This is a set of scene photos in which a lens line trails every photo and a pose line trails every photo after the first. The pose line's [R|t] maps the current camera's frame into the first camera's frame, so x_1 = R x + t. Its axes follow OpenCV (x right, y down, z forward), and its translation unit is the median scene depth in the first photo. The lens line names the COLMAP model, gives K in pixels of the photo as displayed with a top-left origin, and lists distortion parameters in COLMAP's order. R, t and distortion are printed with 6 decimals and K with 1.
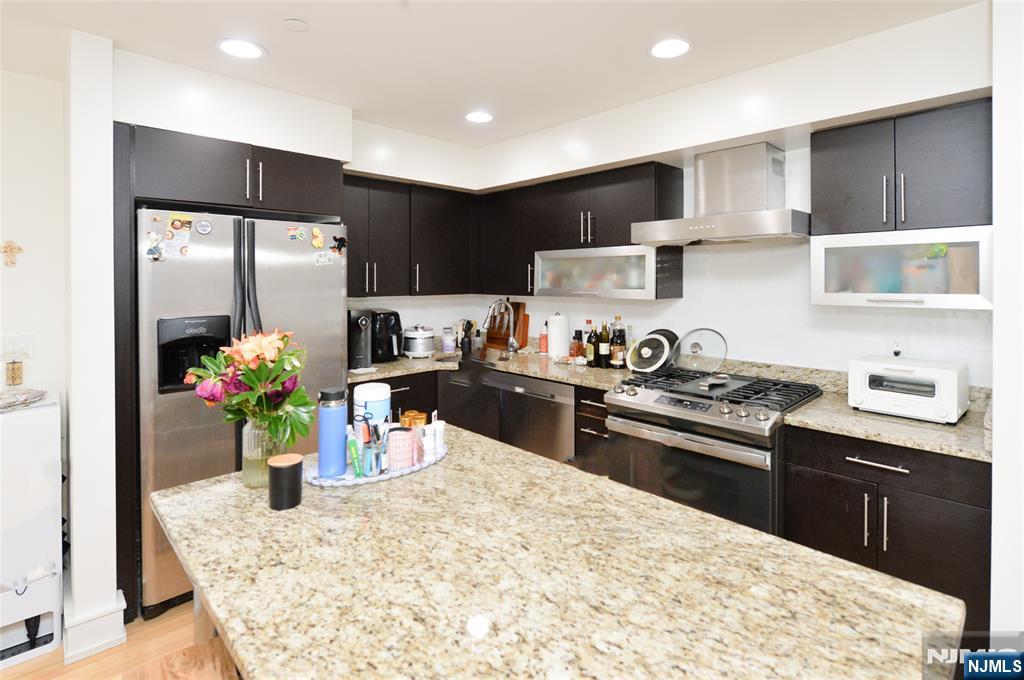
lens RADIAL K [[503.7, 0, 510.5], [0, 503.7, 280.9], [0, 0, 1]] dist [-0.006912, 0.000023]
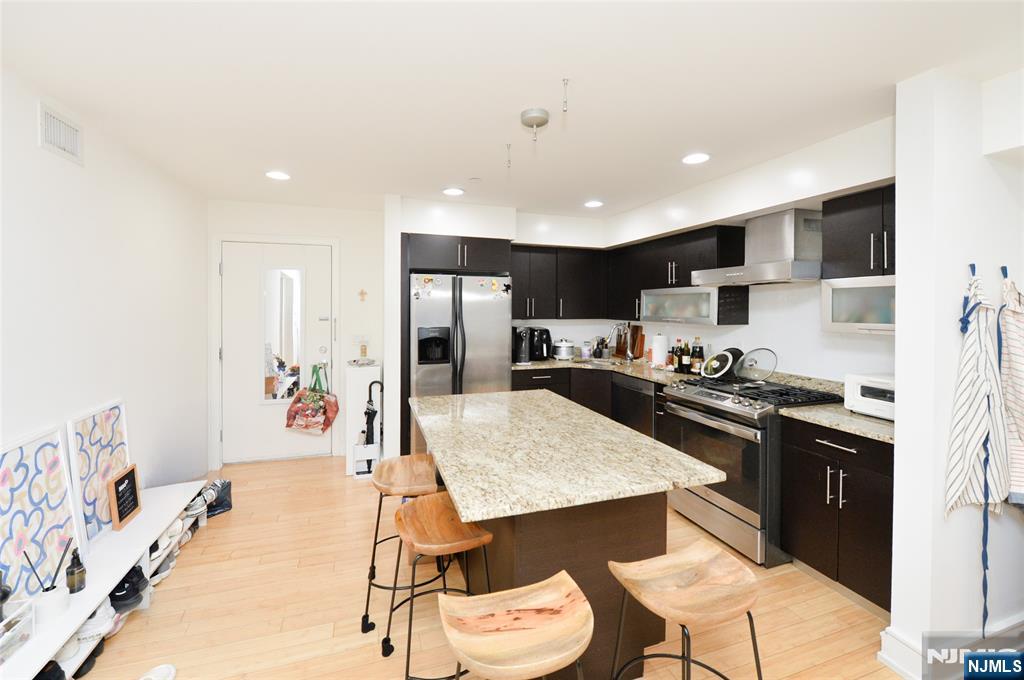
lens RADIAL K [[417.3, 0, 507.9], [0, 417.3, 309.8], [0, 0, 1]] dist [-0.000692, 0.000103]
pose [[0.905655, 0.010238, -0.423891, 0.253438], [-0.009094, 0.999948, 0.004723, -0.005558], [0.423917, -0.000422, 0.905701, -0.279091]]
